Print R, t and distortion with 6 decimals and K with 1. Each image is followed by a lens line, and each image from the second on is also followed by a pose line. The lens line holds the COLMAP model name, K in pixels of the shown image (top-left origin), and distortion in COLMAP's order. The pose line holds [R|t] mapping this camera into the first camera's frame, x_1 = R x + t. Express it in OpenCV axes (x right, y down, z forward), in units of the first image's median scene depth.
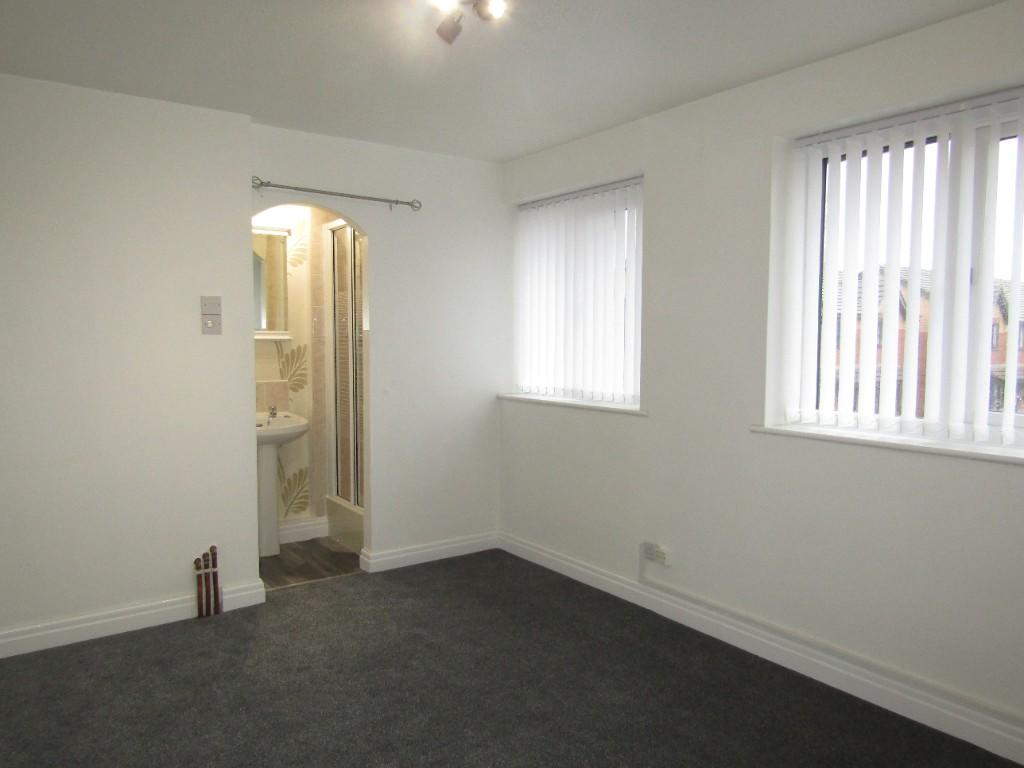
lens RADIAL K [[728.2, 0, 512.0], [0, 728.2, 384.0], [0, 0, 1]] dist [-0.008889, -0.003023]
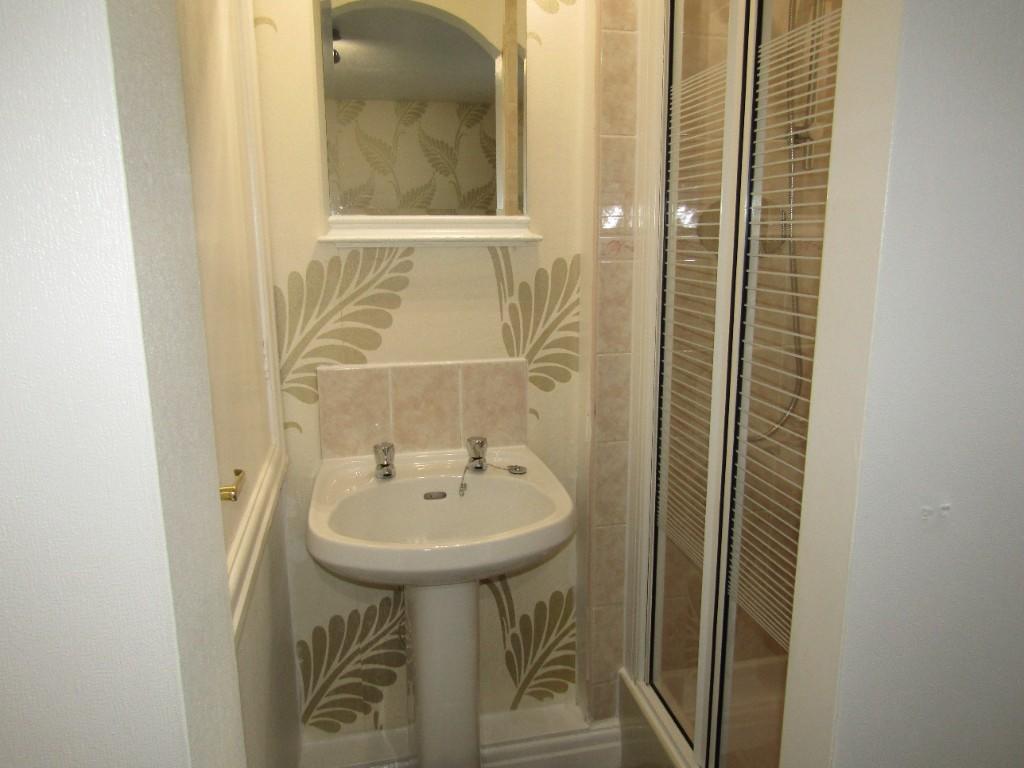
lens RADIAL K [[728.2, 0, 512.0], [0, 728.2, 384.0], [0, 0, 1]] dist [-0.008889, -0.003023]
pose [[0.919269, 0.071751, -0.387035, -0.175794], [-0.016947, 0.989549, 0.143199, -0.042696], [0.393264, -0.125079, 0.910878, 0.670499]]
